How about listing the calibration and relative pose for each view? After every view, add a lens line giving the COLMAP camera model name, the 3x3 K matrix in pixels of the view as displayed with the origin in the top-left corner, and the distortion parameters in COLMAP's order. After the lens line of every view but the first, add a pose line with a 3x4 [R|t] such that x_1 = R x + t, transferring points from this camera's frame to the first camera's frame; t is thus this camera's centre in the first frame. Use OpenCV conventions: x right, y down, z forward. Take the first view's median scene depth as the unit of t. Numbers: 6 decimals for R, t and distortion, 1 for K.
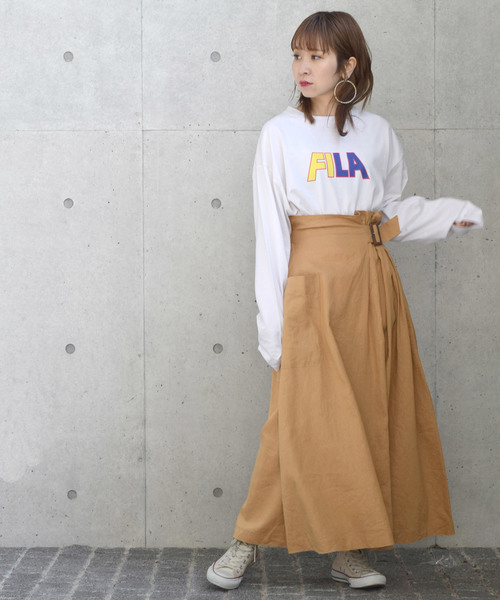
lens RADIAL K [[1945.1, 0, 286.2], [0, 1945.1, 281.9], [0, 0, 1]] dist [0.012776, 0.000000]
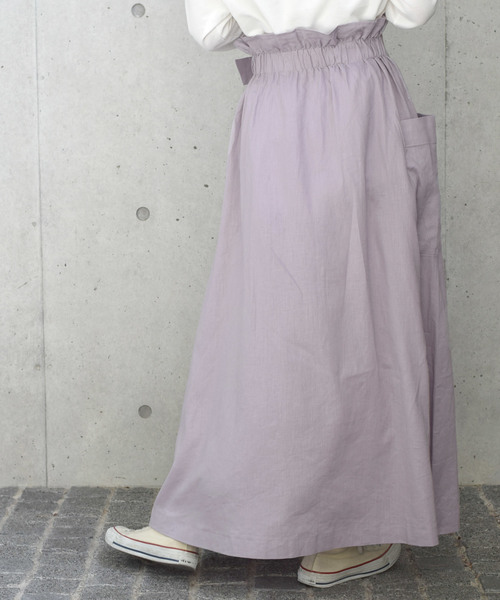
lens RADIAL K [[1843.1, 0, 276.3], [0, 1843.1, 293.8], [0, 0, 1]] dist [0.014369, 0.000000]
pose [[0.999971, -0.002990, -0.007054, 0.019001], [0.003645, 0.995492, 0.094777, -0.000782], [0.006739, -0.094800, 0.995474, 0.318397]]
